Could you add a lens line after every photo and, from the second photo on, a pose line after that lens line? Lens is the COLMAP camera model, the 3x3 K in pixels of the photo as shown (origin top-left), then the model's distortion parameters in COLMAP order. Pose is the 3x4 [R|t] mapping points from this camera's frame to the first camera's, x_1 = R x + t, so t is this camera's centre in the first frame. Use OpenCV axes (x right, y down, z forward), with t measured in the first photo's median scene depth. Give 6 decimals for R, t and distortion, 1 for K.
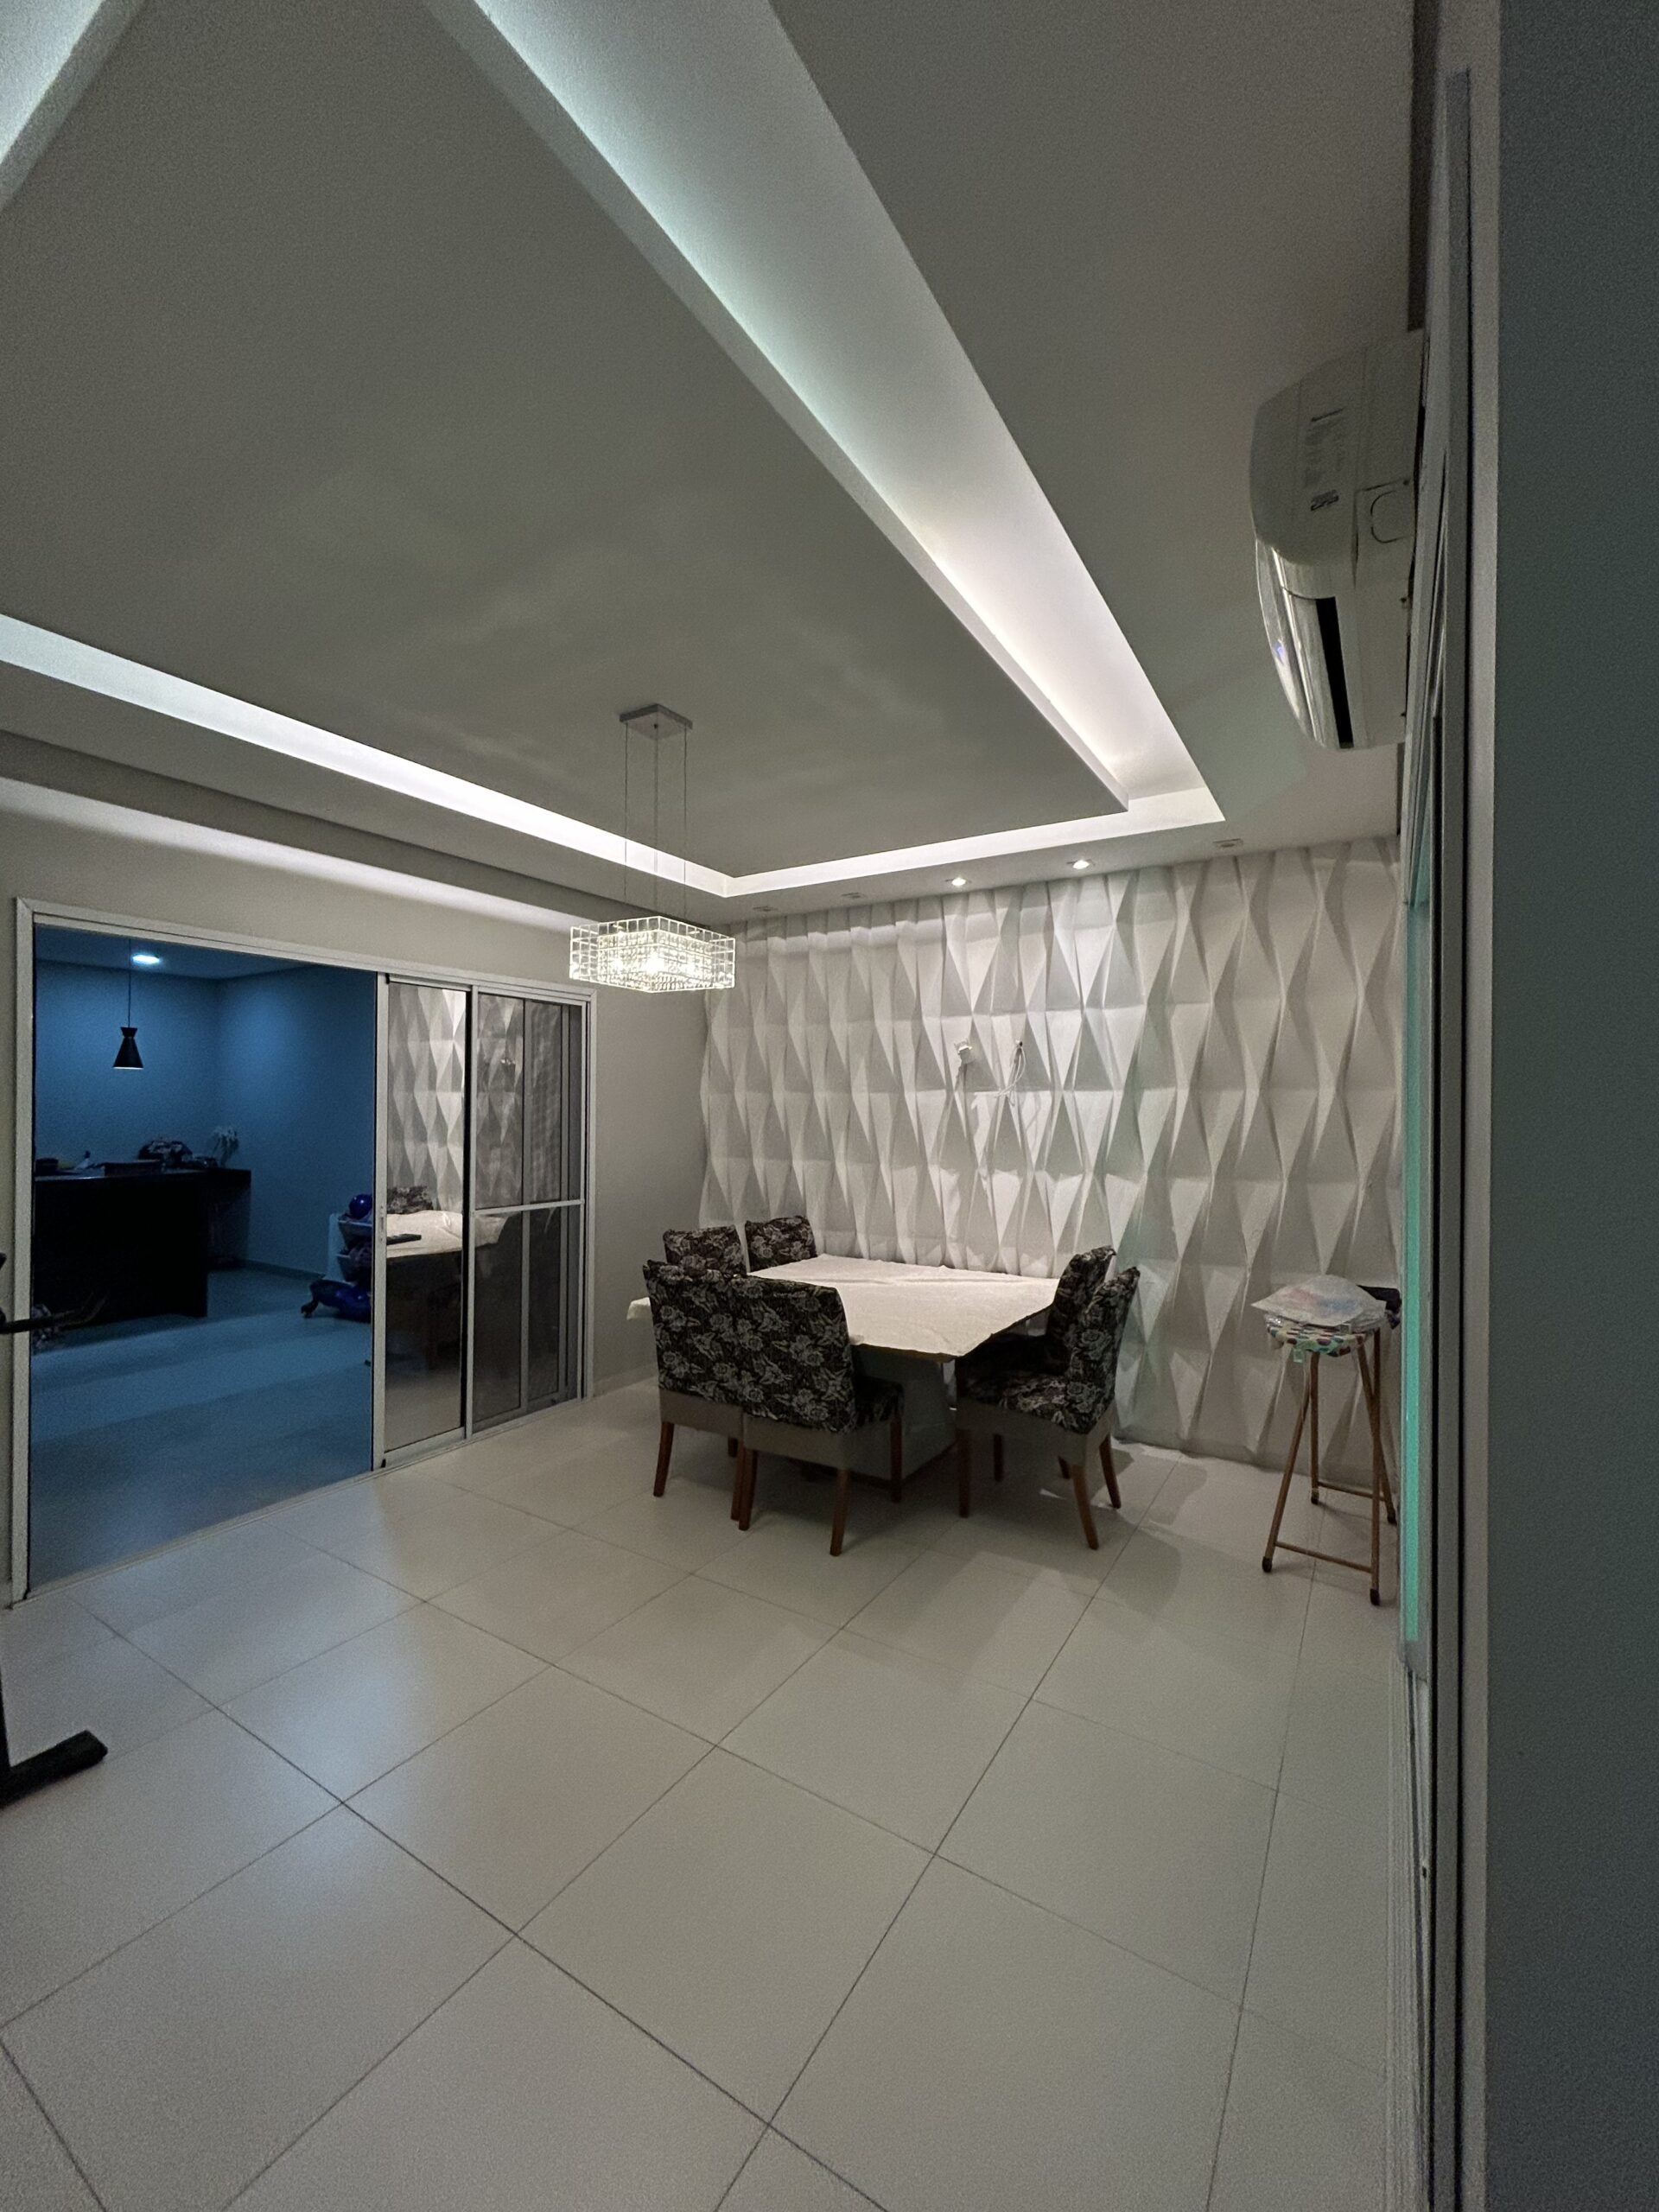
lens RADIAL K [[891.2, 0, 837.3], [0, 891.2, 1104.8], [0, 0, 1]] dist [-0.000401, 0.000694]
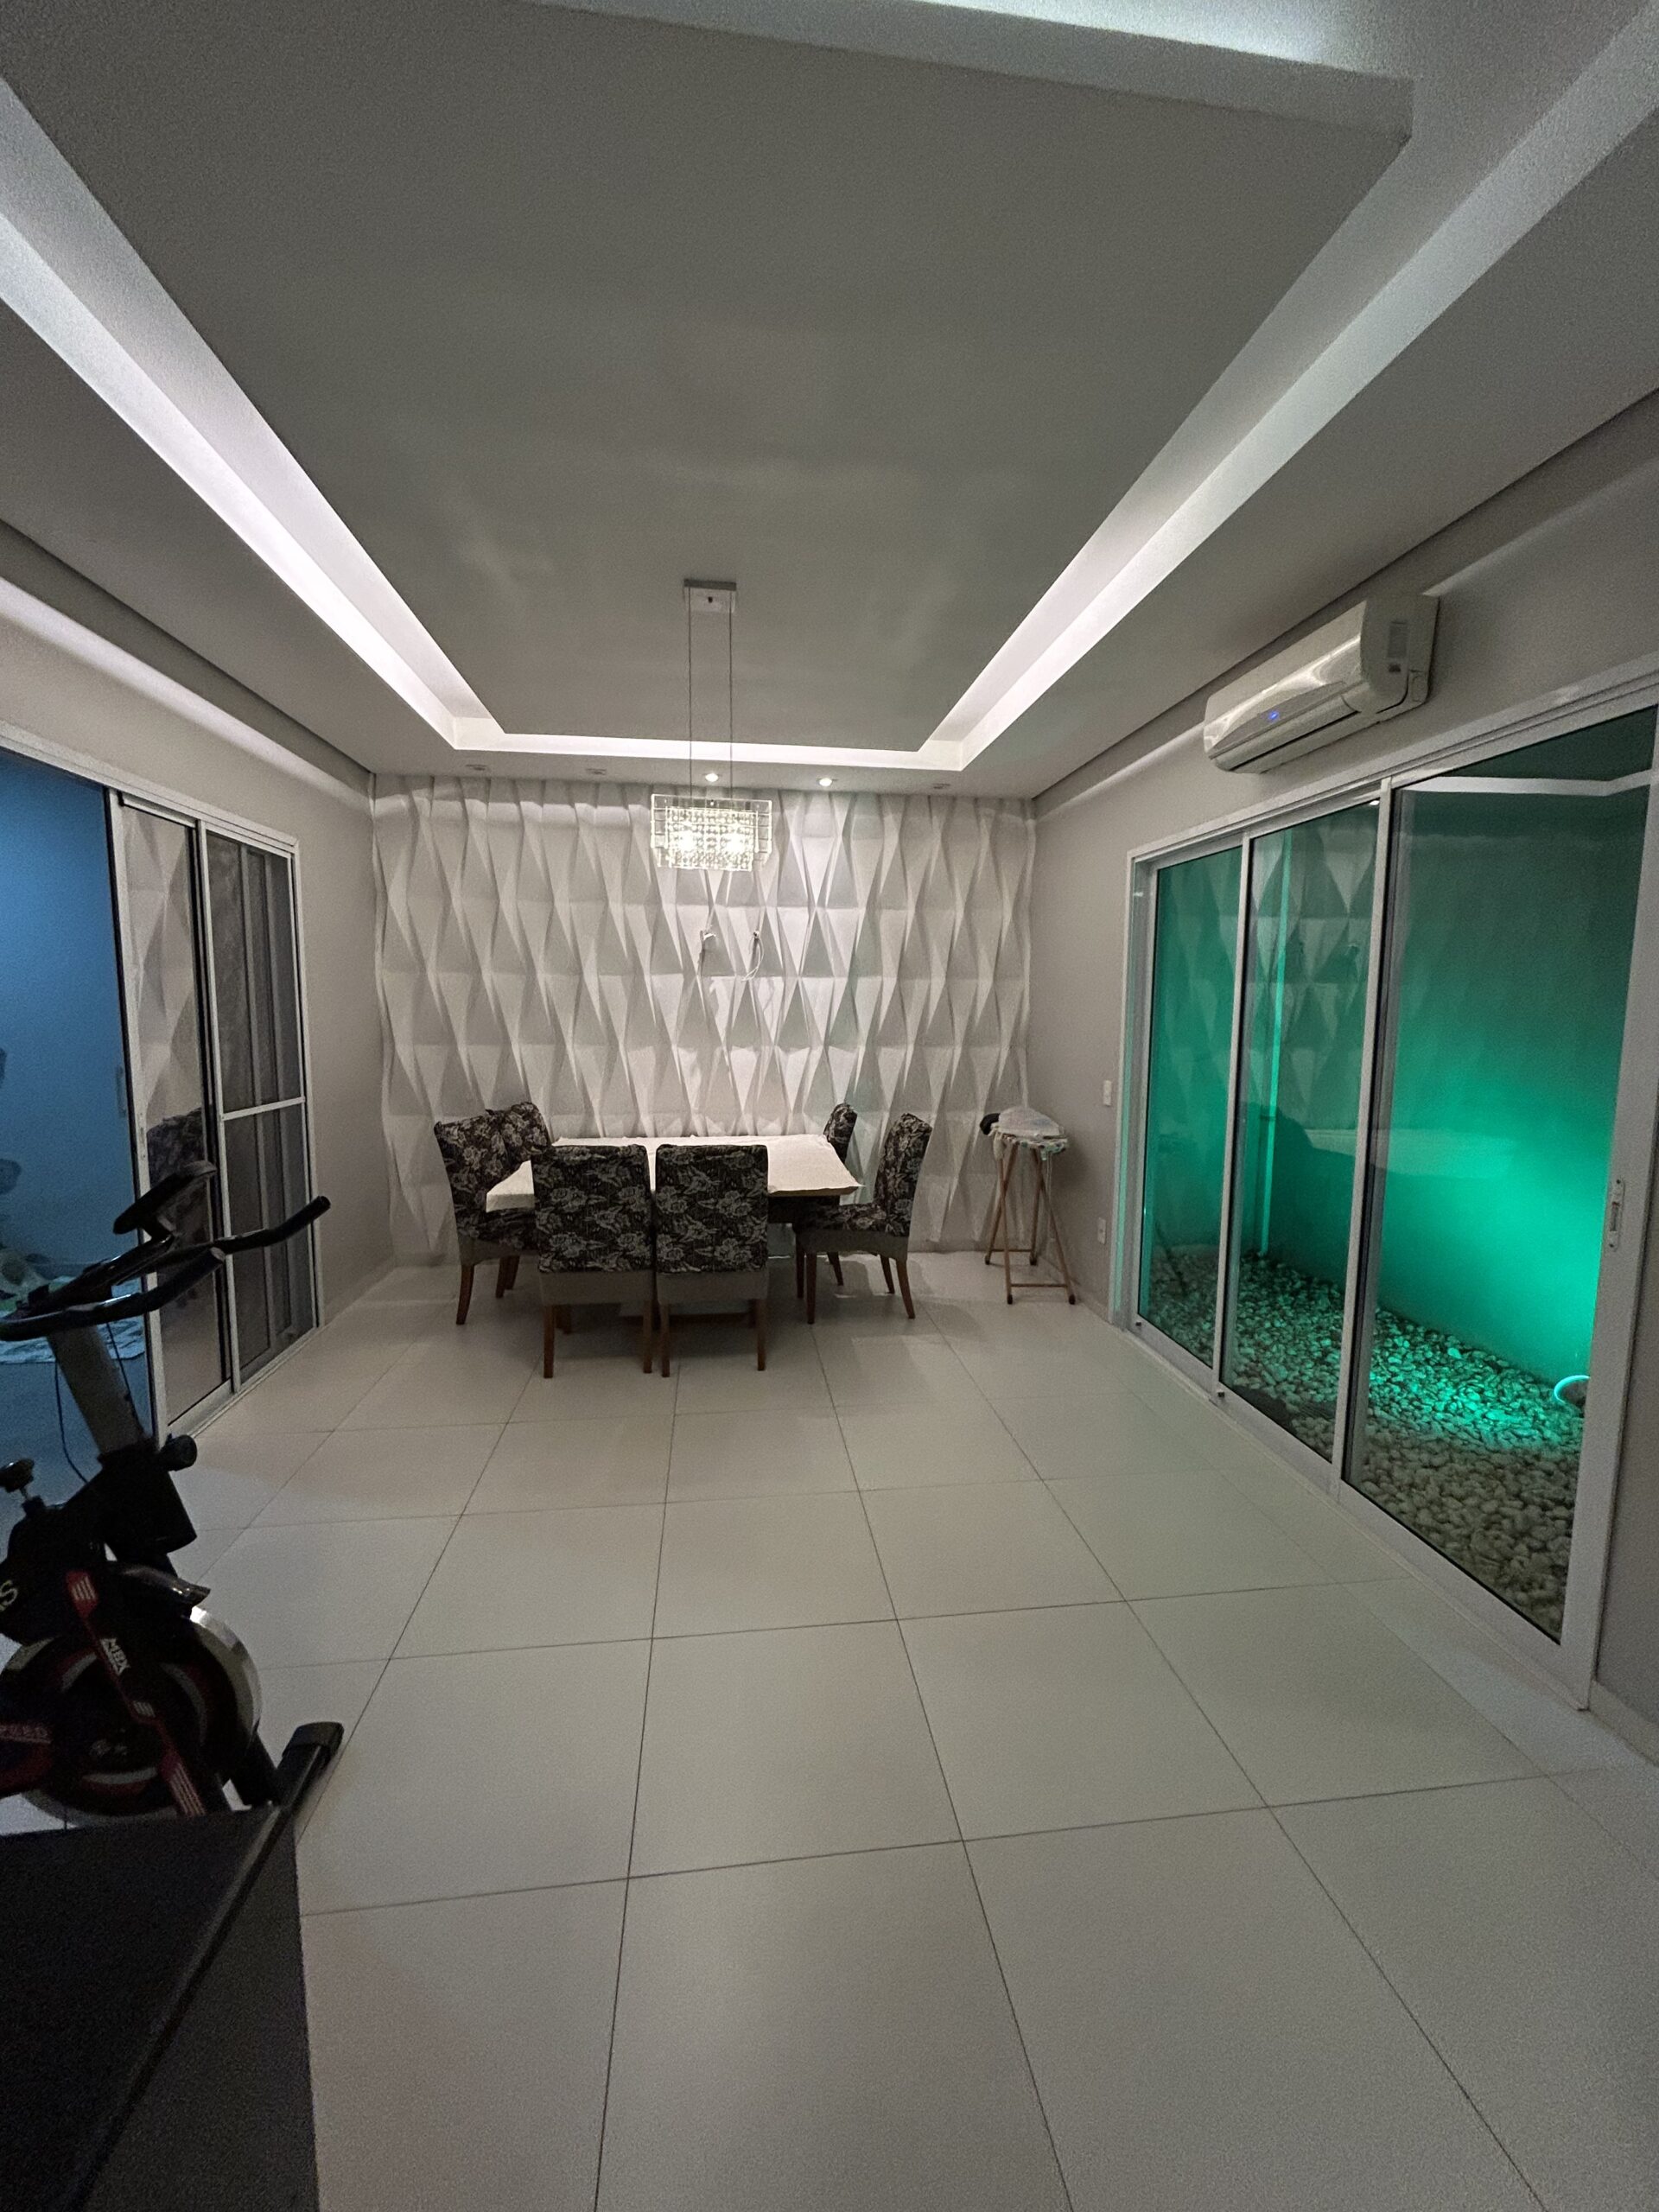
lens RADIAL K [[891.2, 0, 833.7], [0, 891.2, 1104.3], [0, 0, 1]] dist [-0.000401, 0.000694]
pose [[0.773673, -0.069134, 0.629802, -0.468809], [-0.006092, 0.993171, 0.116506, 0.014232], [-0.633556, -0.093974, 0.767969, 0.051395]]
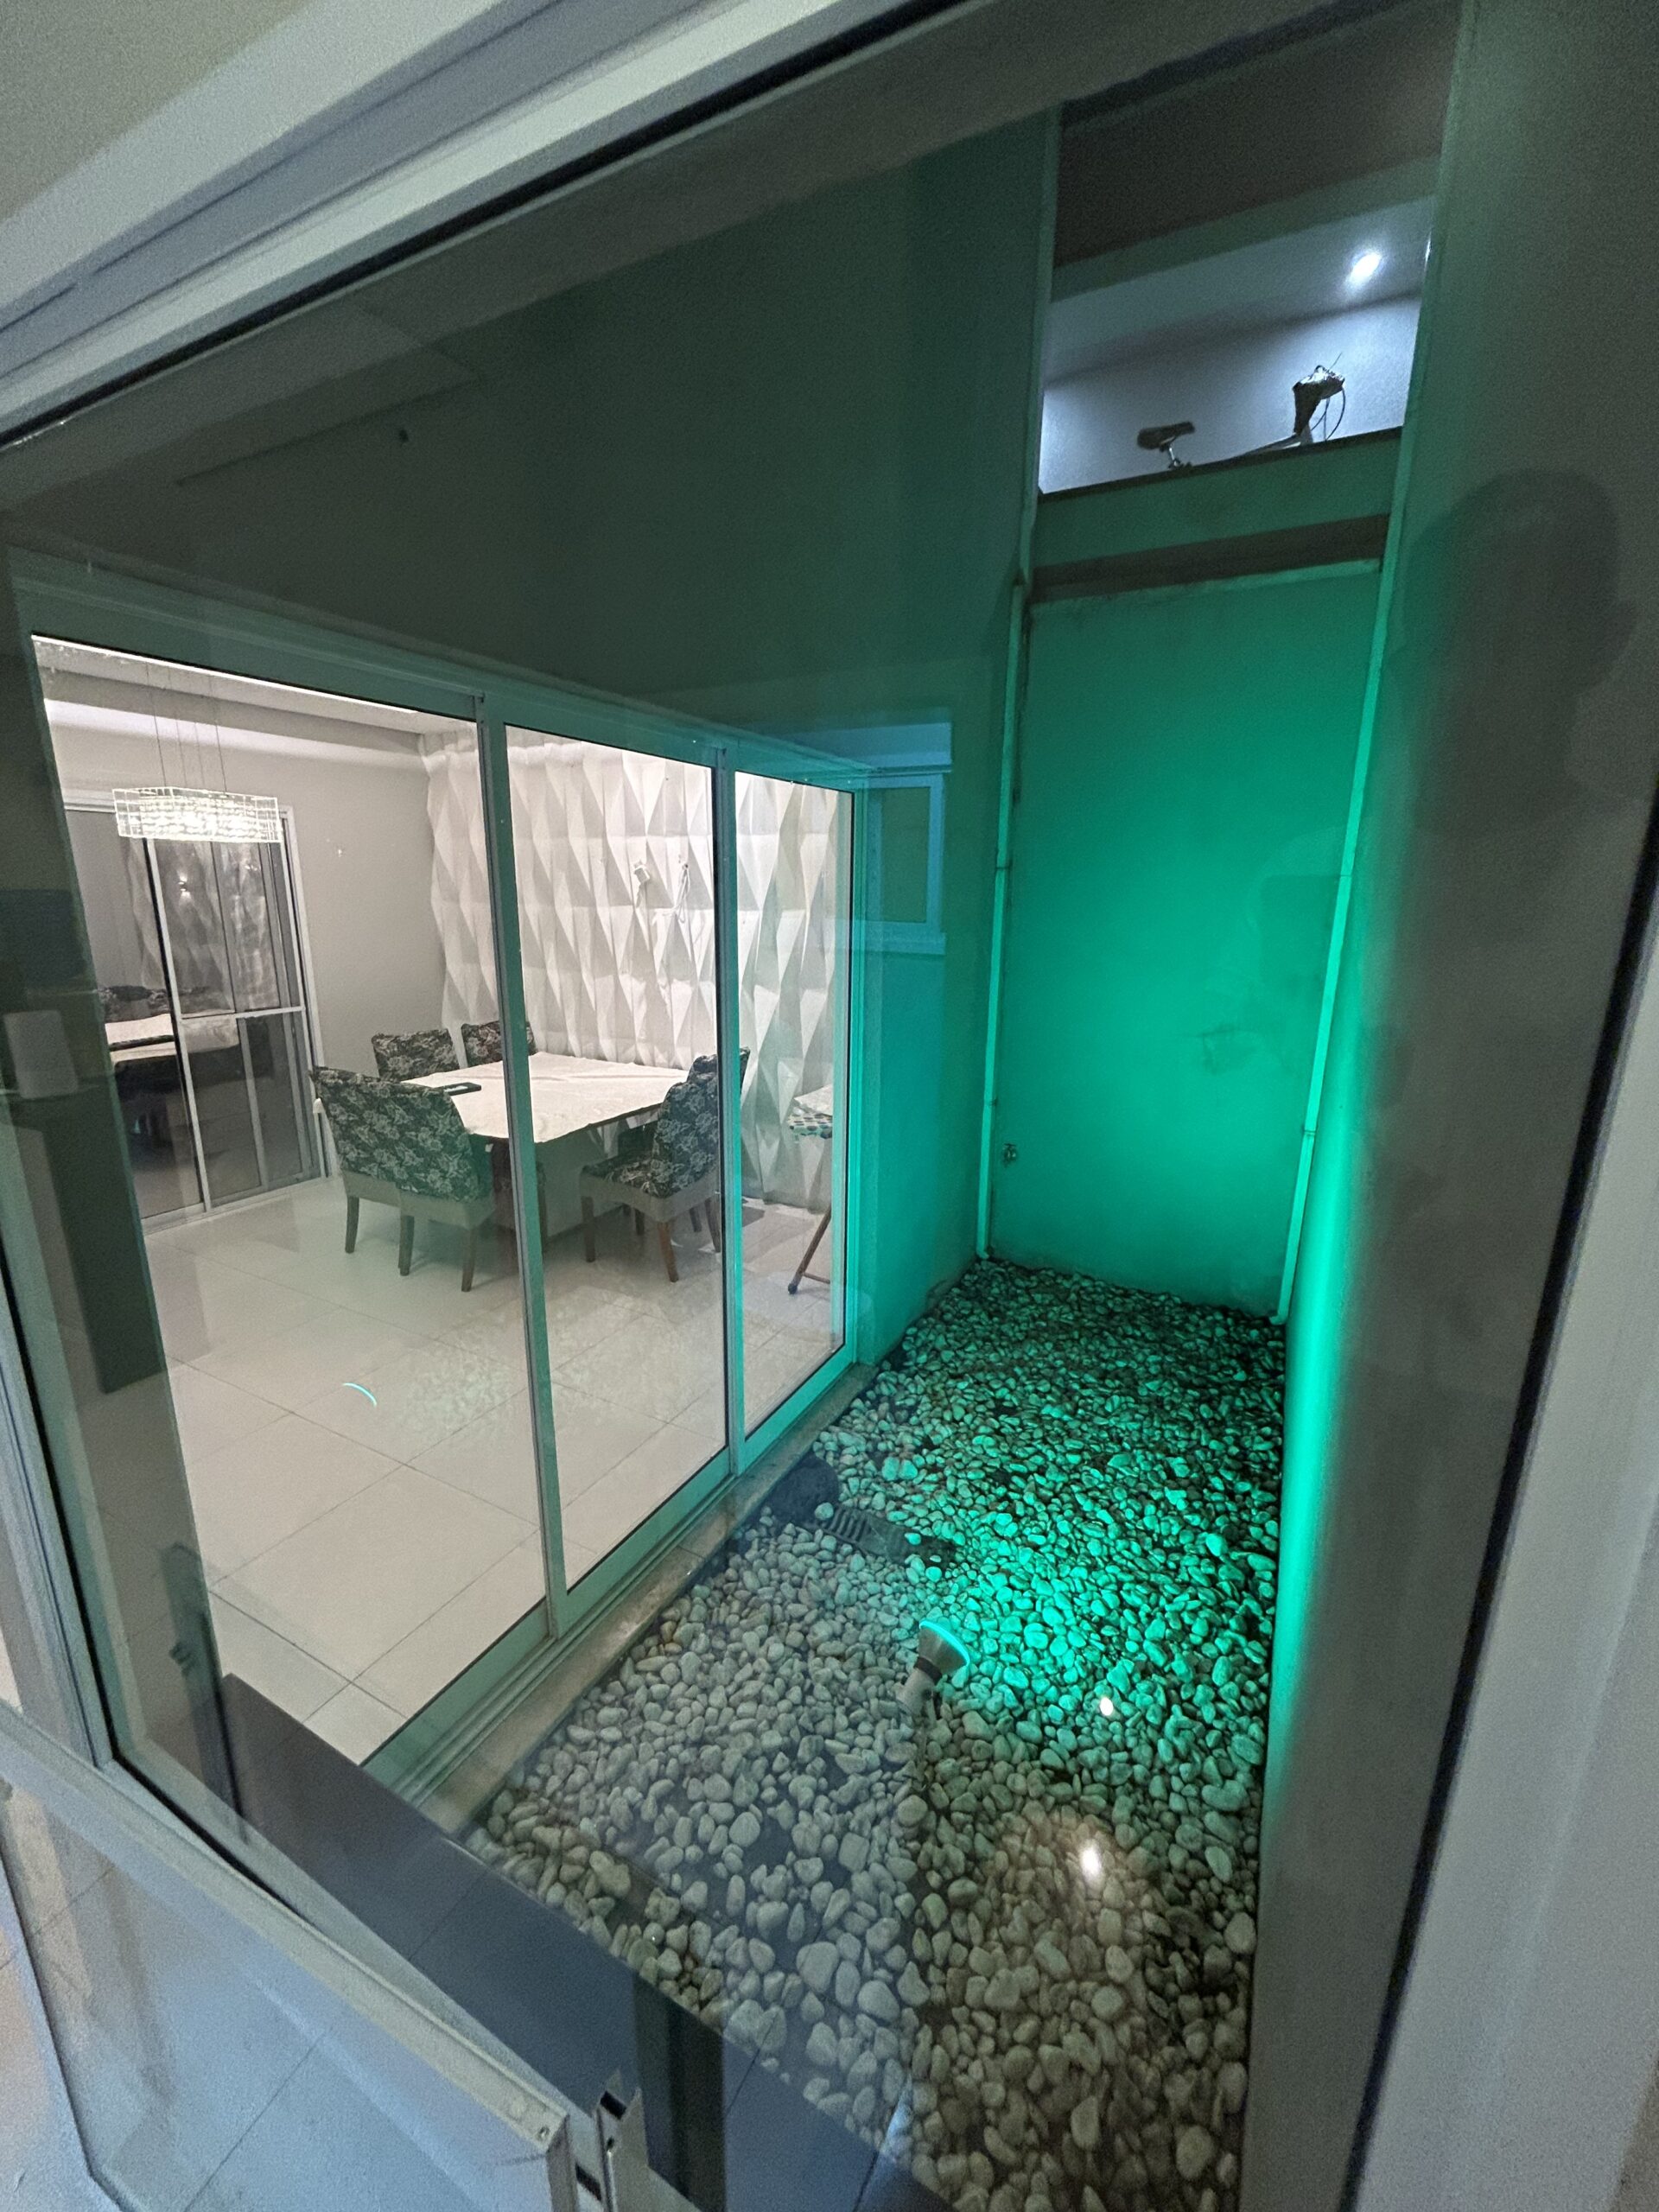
lens RADIAL K [[891.2, 0, 835.9], [0, 891.2, 1110.4], [0, 0, 1]] dist [-0.000401, 0.000694]
pose [[0.997554, -0.012328, 0.068799, 0.324779], [-0.005302, 0.968138, 0.250361, -0.054037], [-0.069694, -0.250114, 0.965705, -0.159706]]
